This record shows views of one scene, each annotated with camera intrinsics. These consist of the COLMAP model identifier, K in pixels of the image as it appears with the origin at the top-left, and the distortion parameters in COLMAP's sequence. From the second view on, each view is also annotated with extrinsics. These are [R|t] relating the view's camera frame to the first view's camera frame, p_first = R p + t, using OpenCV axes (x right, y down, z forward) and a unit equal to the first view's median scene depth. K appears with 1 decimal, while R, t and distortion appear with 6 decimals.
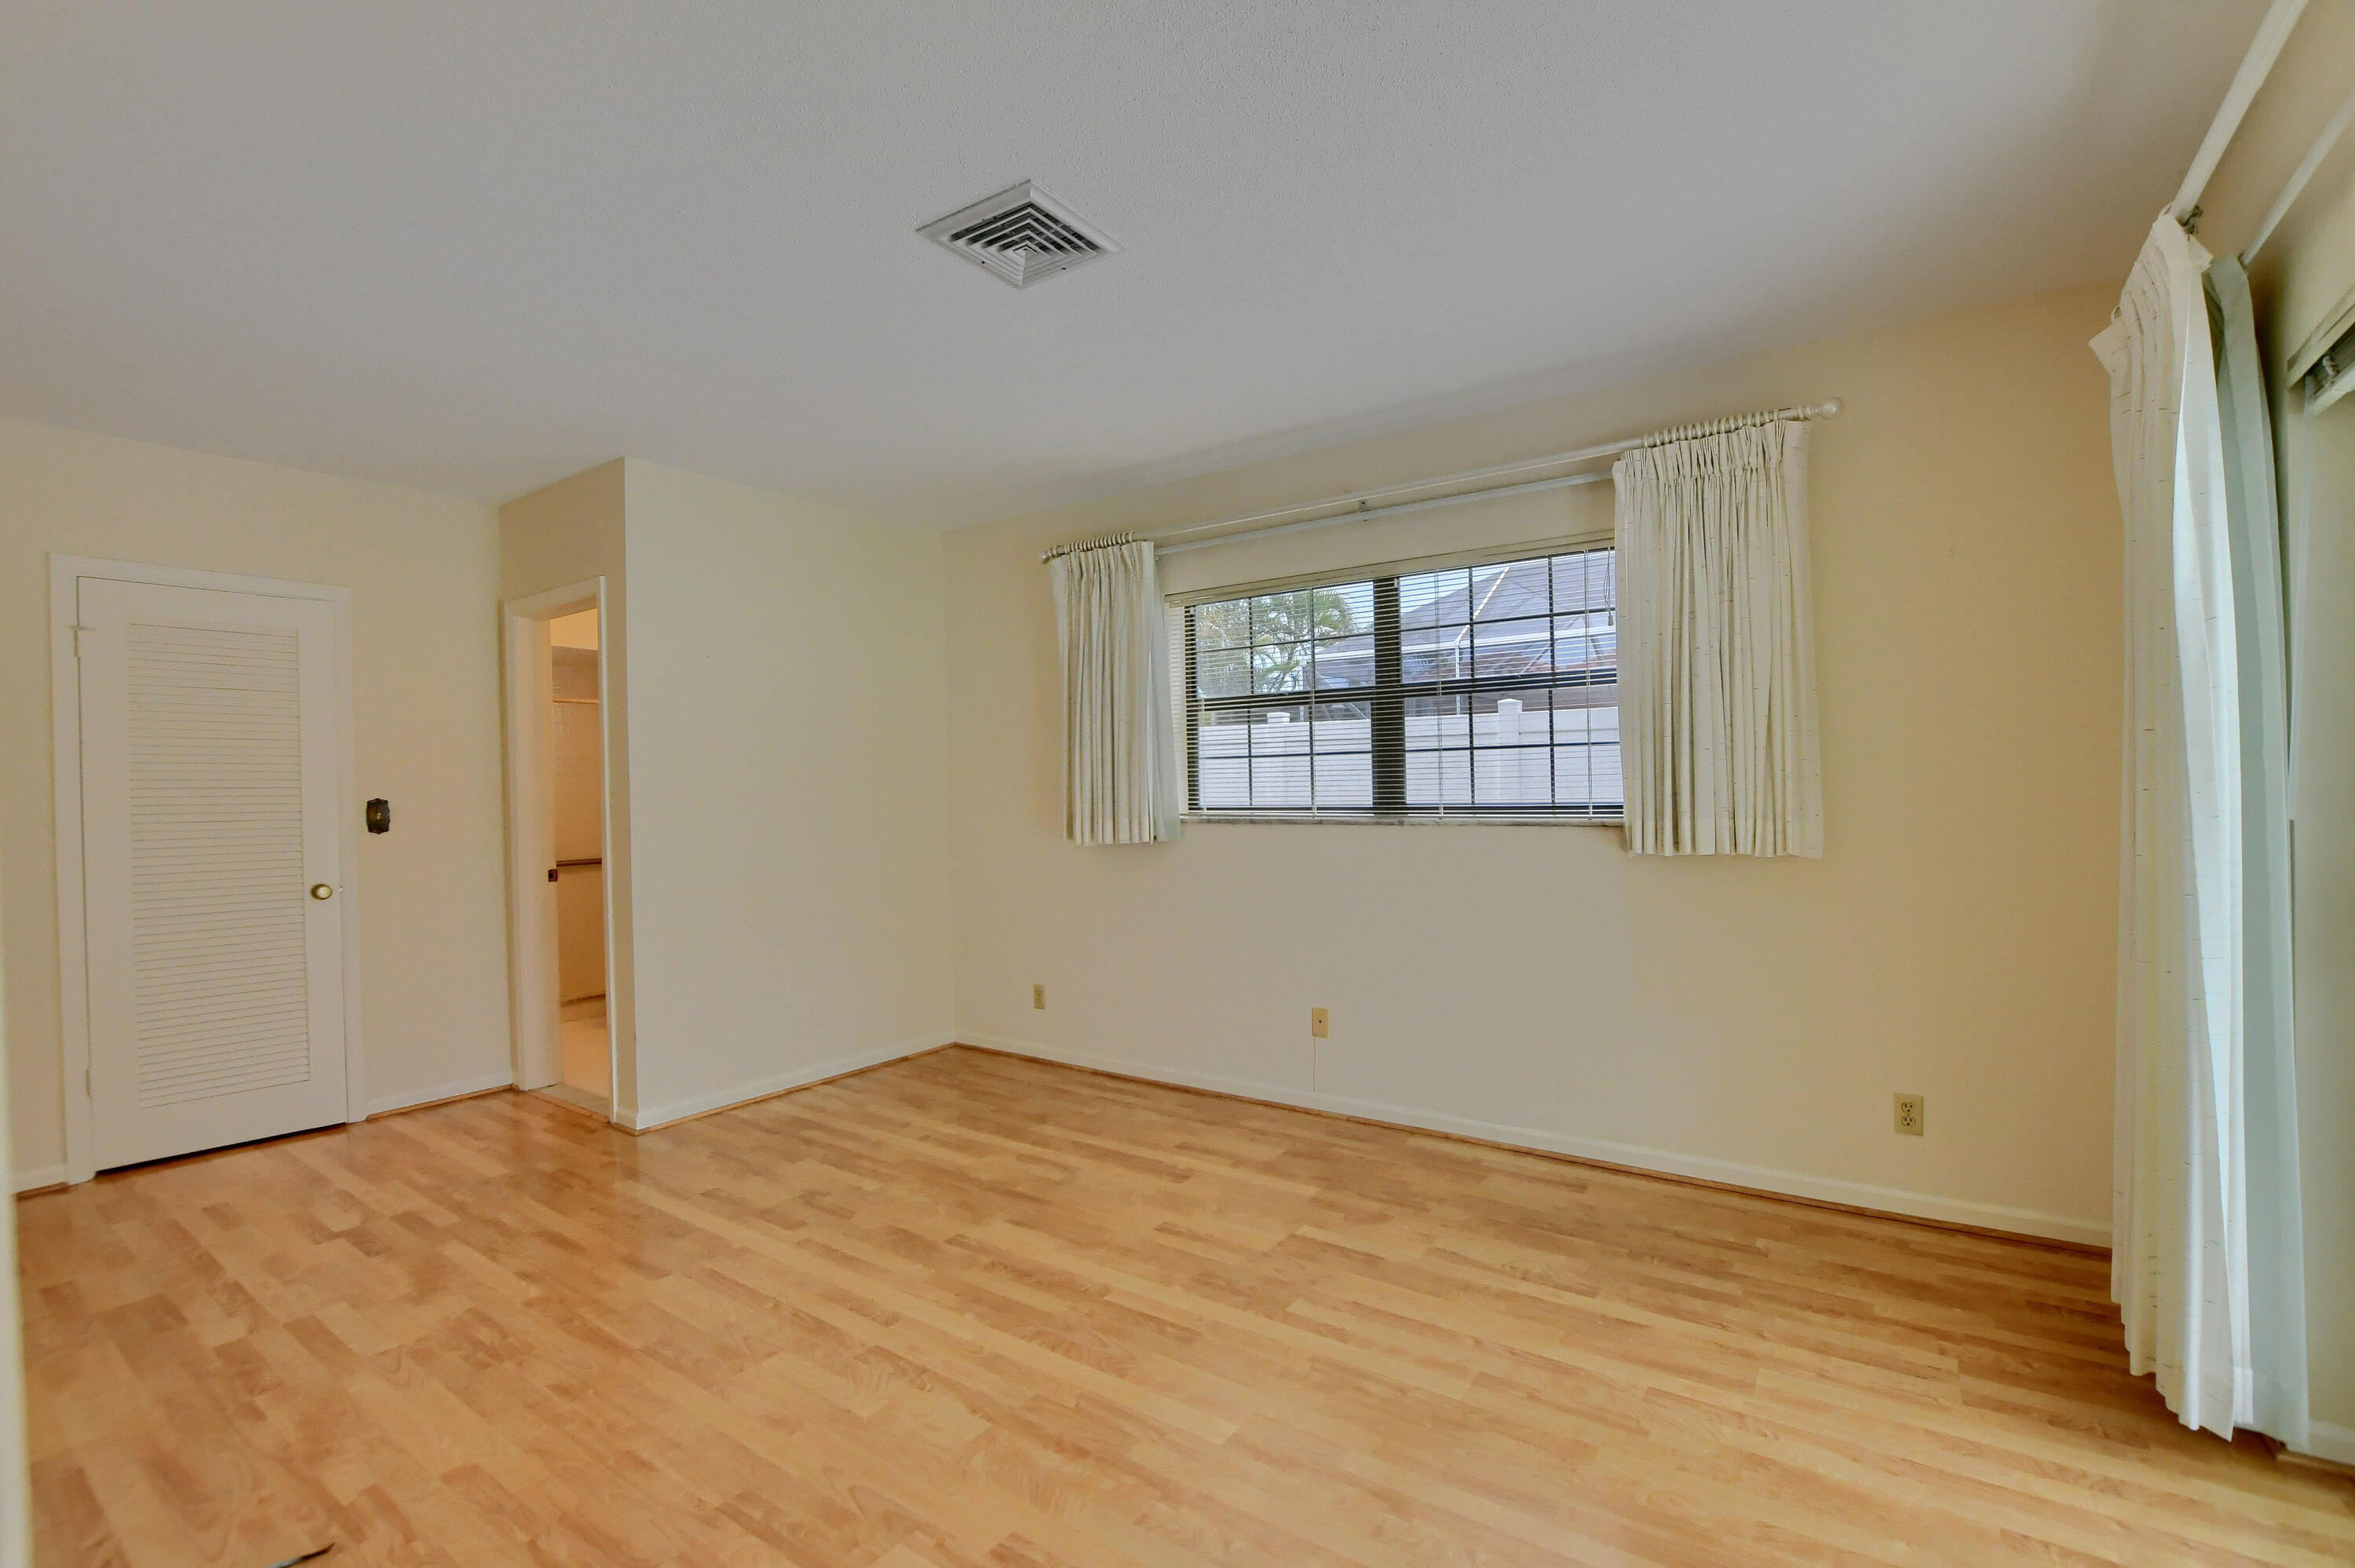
lens RADIAL K [[1044.2, 0, 1167.6], [0, 1044.2, 787.9], [0, 0, 1]] dist [-0.028032, 0.000222]
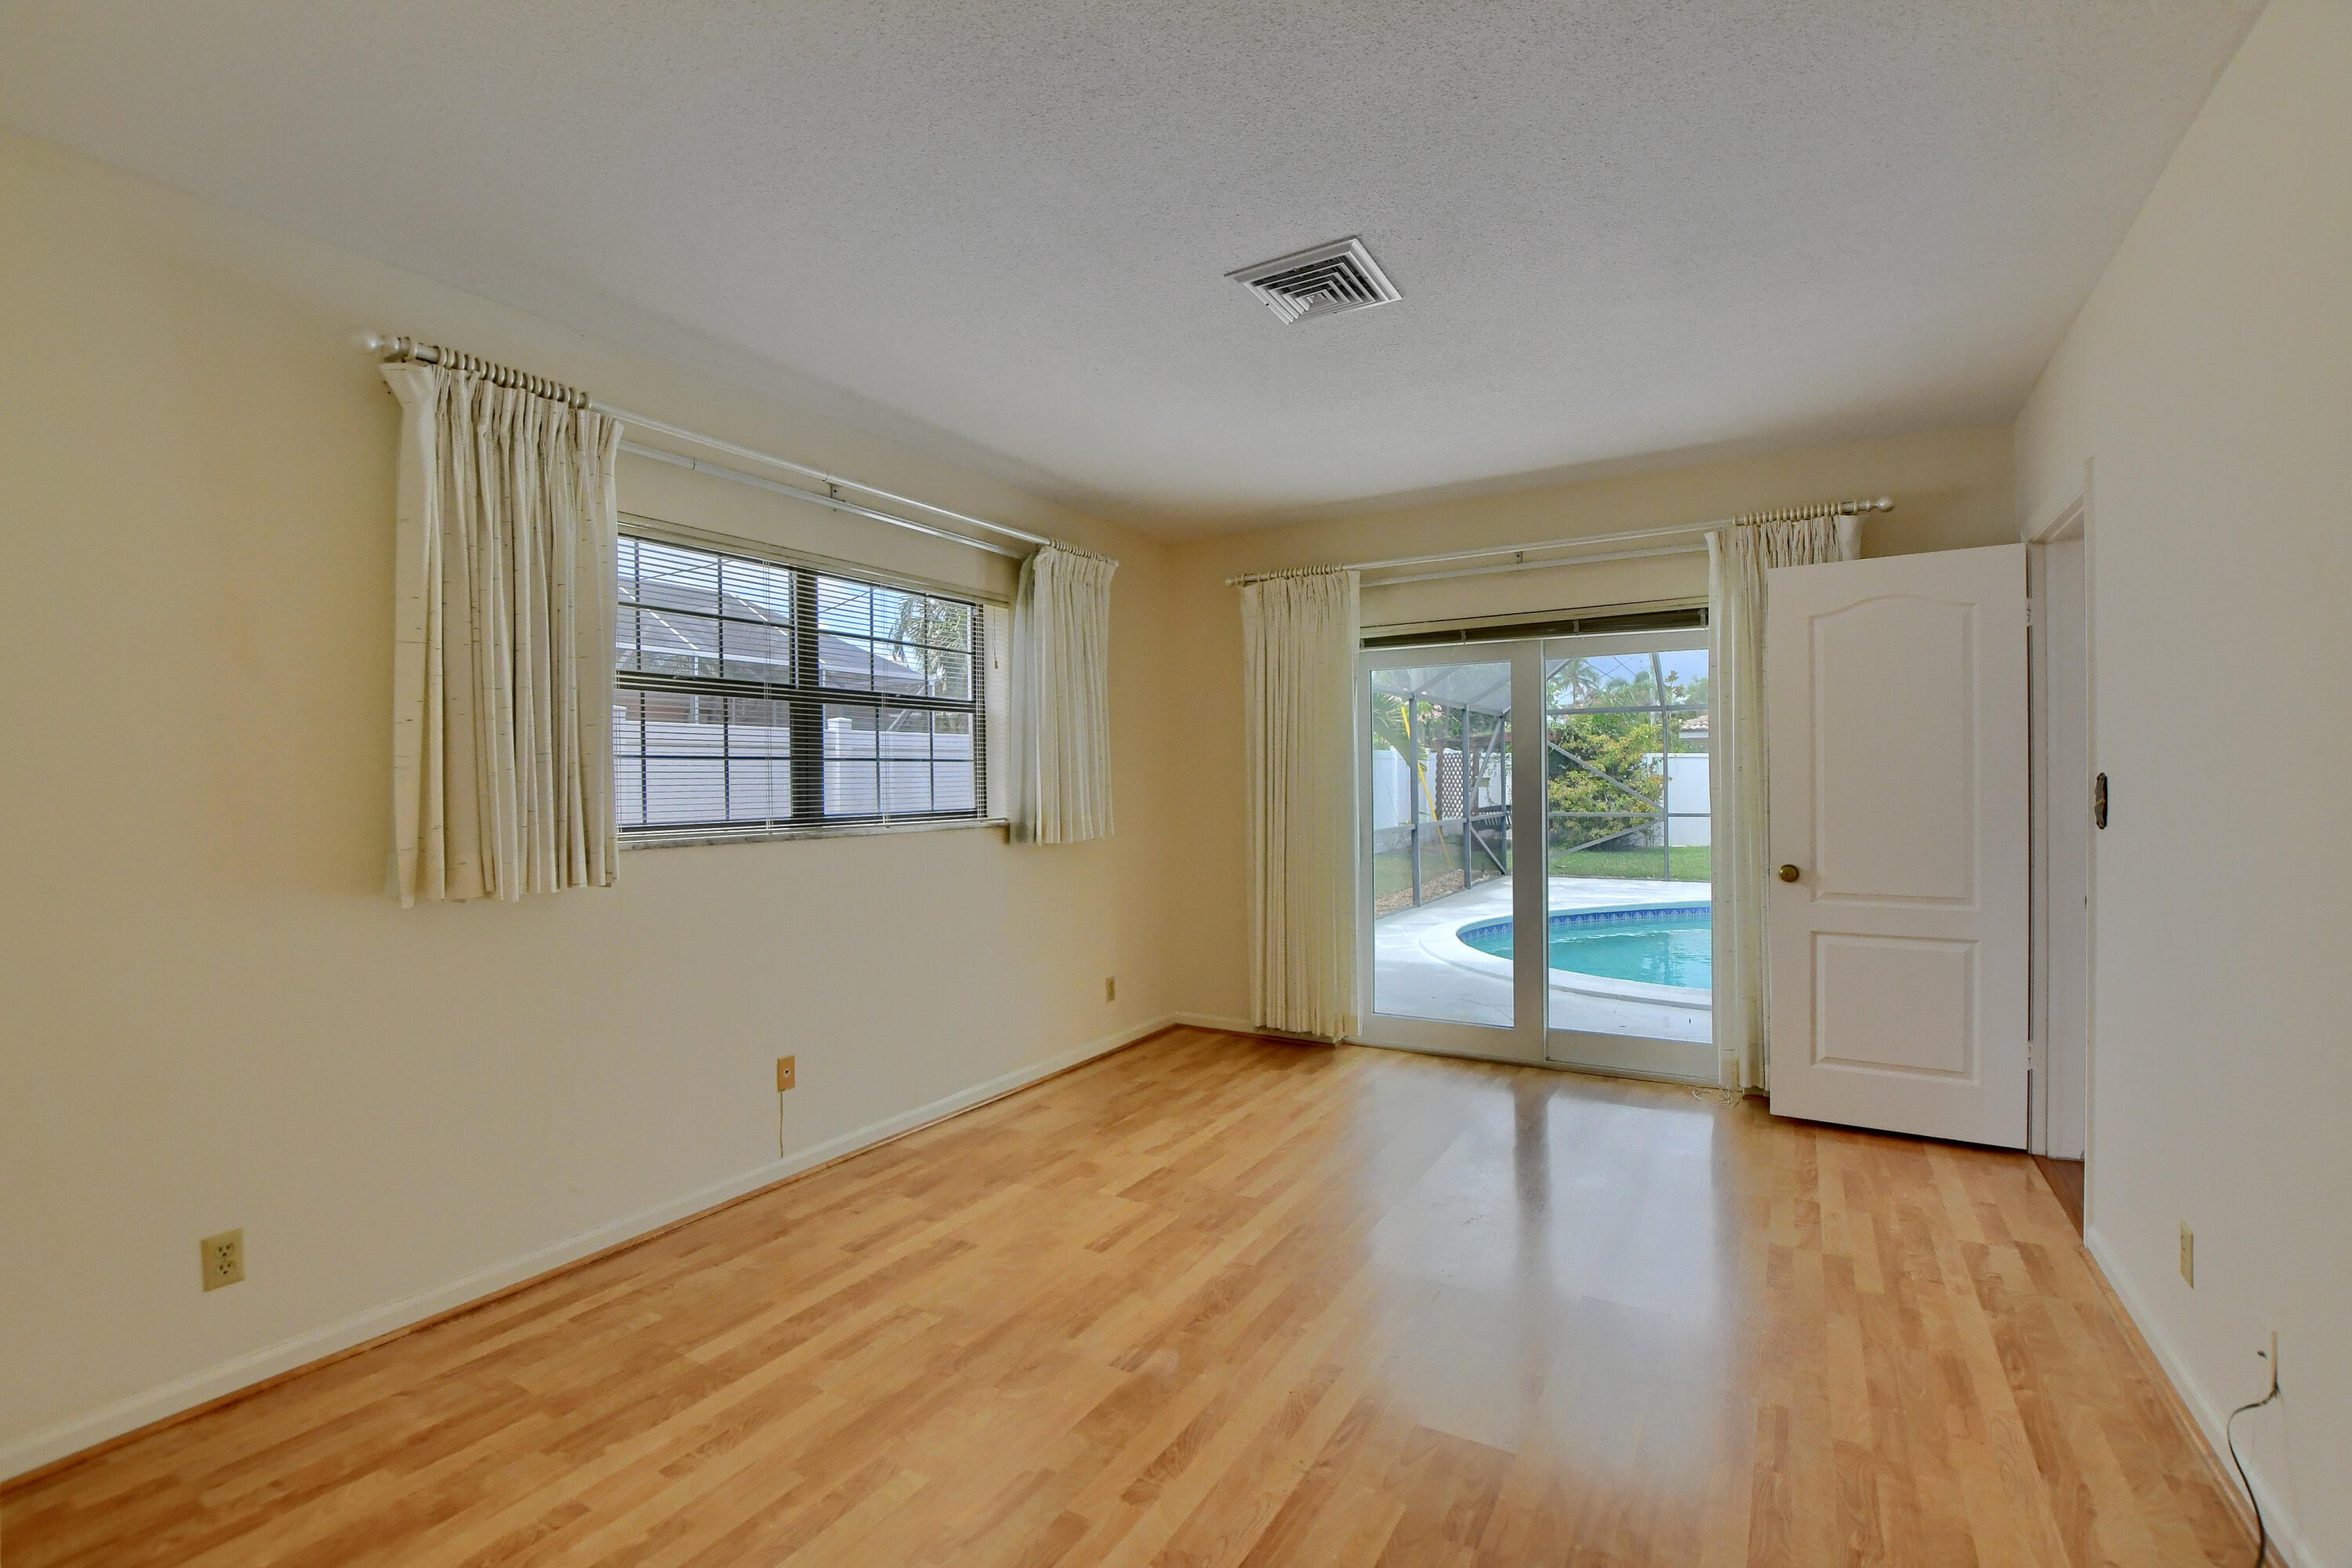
lens RADIAL K [[1036.0, 0, 1173.0], [0, 1036.0, 795.0], [0, 0, 1]] dist [-0.025182, -0.000364]
pose [[-0.076703, 0.009997, 0.997004, -0.805040], [0.019288, 0.999777, -0.008541, 0.012365], [-0.996867, 0.018575, -0.076879, 0.833812]]
